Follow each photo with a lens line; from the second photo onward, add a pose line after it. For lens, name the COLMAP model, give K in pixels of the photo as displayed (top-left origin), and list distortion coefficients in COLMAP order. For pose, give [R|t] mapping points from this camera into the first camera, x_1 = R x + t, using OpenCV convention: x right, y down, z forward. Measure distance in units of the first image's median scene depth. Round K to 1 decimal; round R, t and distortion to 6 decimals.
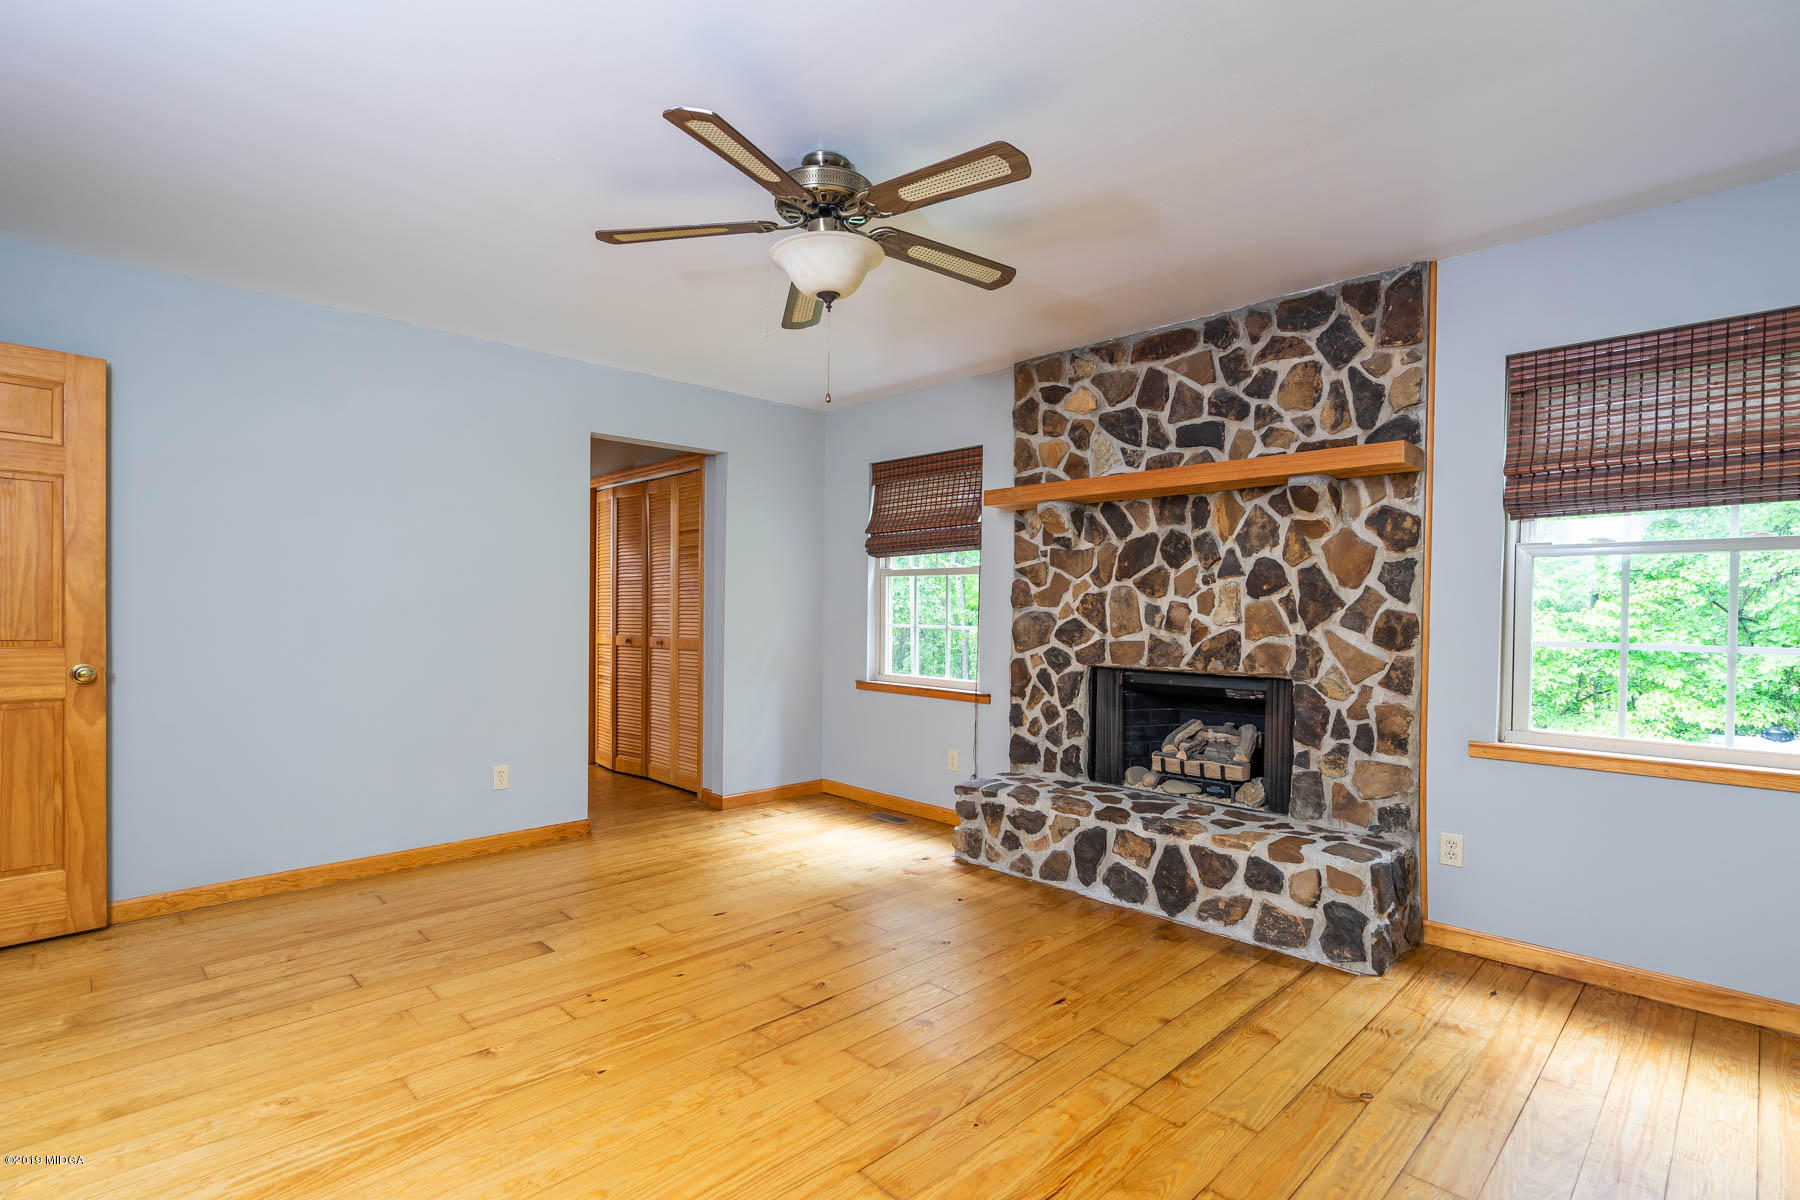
lens RADIAL K [[818.9, 0, 895.6], [0, 818.9, 612.3], [0, 0, 1]] dist [-0.002646, 0.000800]
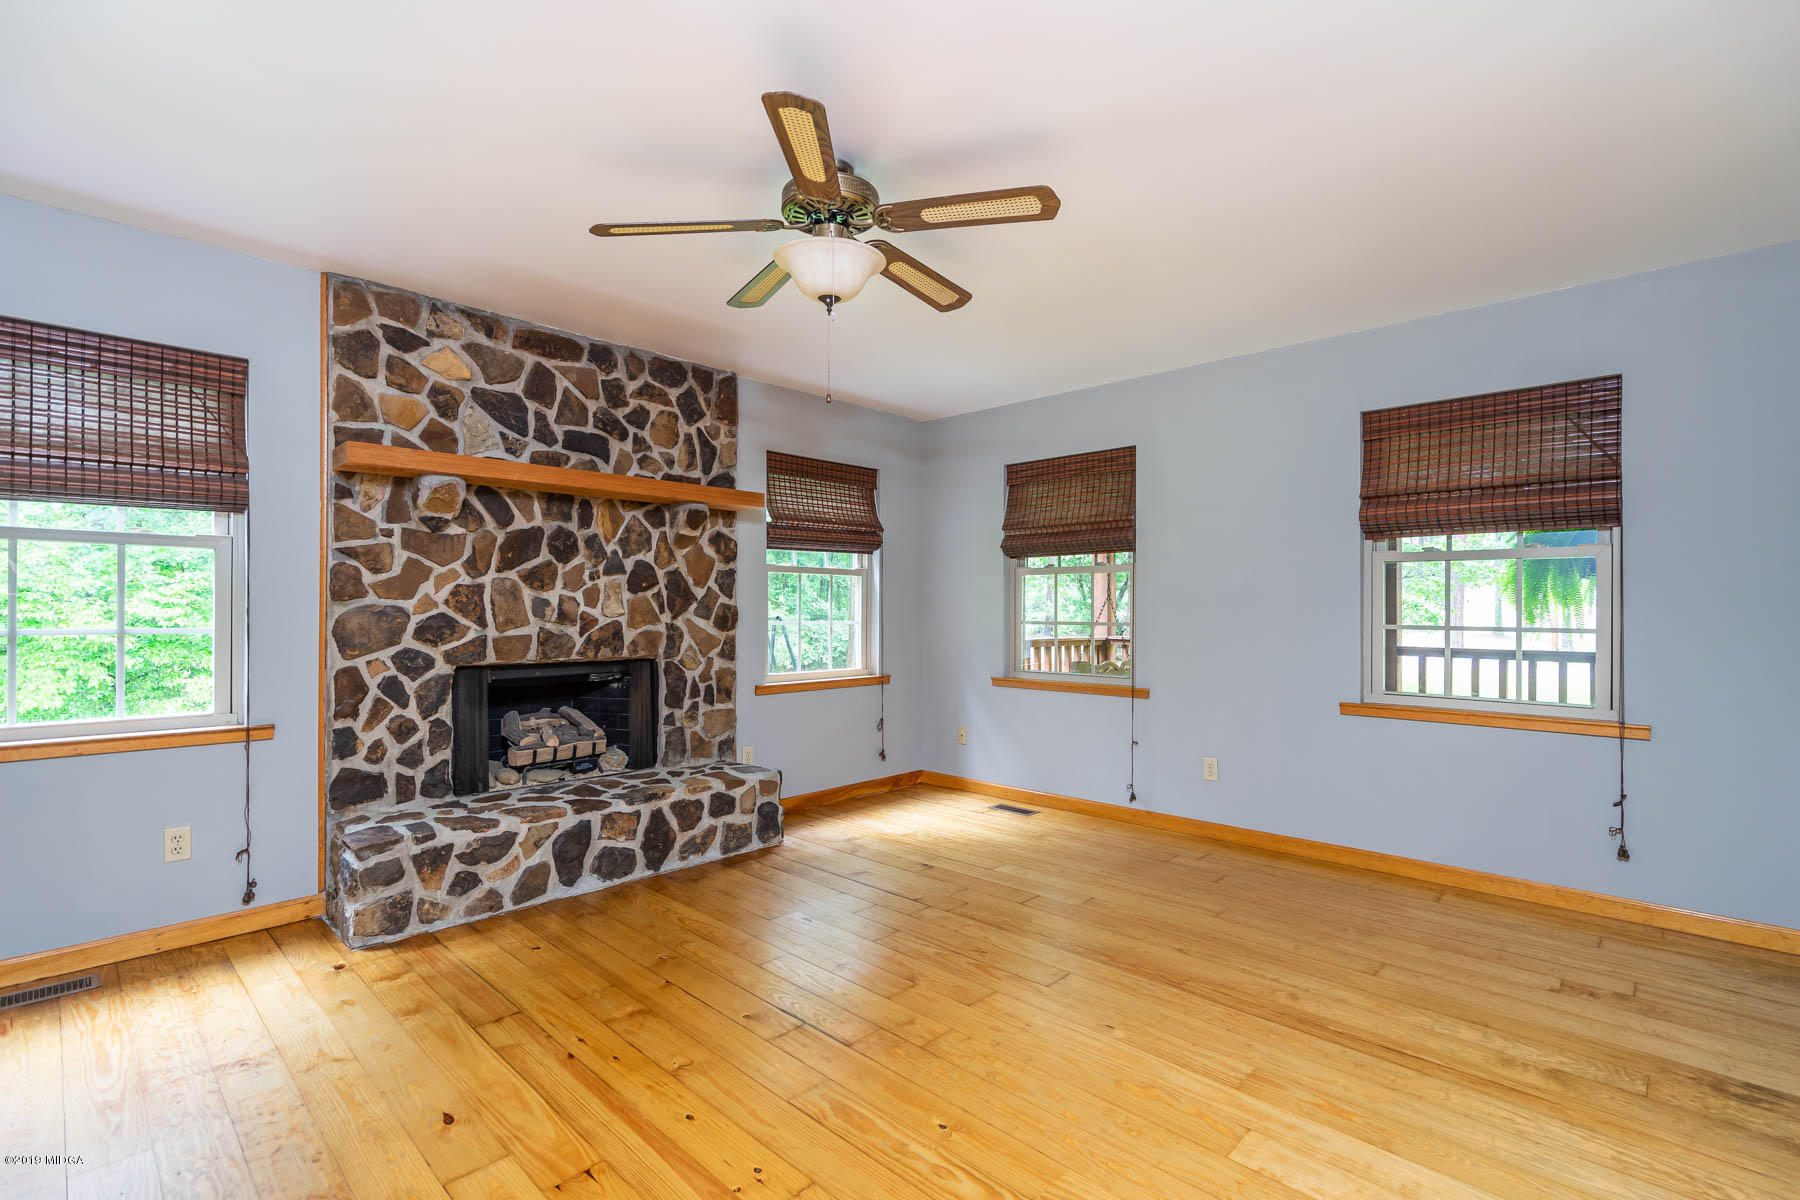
lens RADIAL K [[829.2, 0, 857.5], [0, 829.2, 594.1], [0, 0, 1]] dist [-0.001320, 0.000120]
pose [[0.016149, 0.009051, 0.999829, -0.738372], [-0.000113, 0.999959, -0.009050, -0.005339], [-0.999870, 0.000033, 0.016149, 0.628033]]
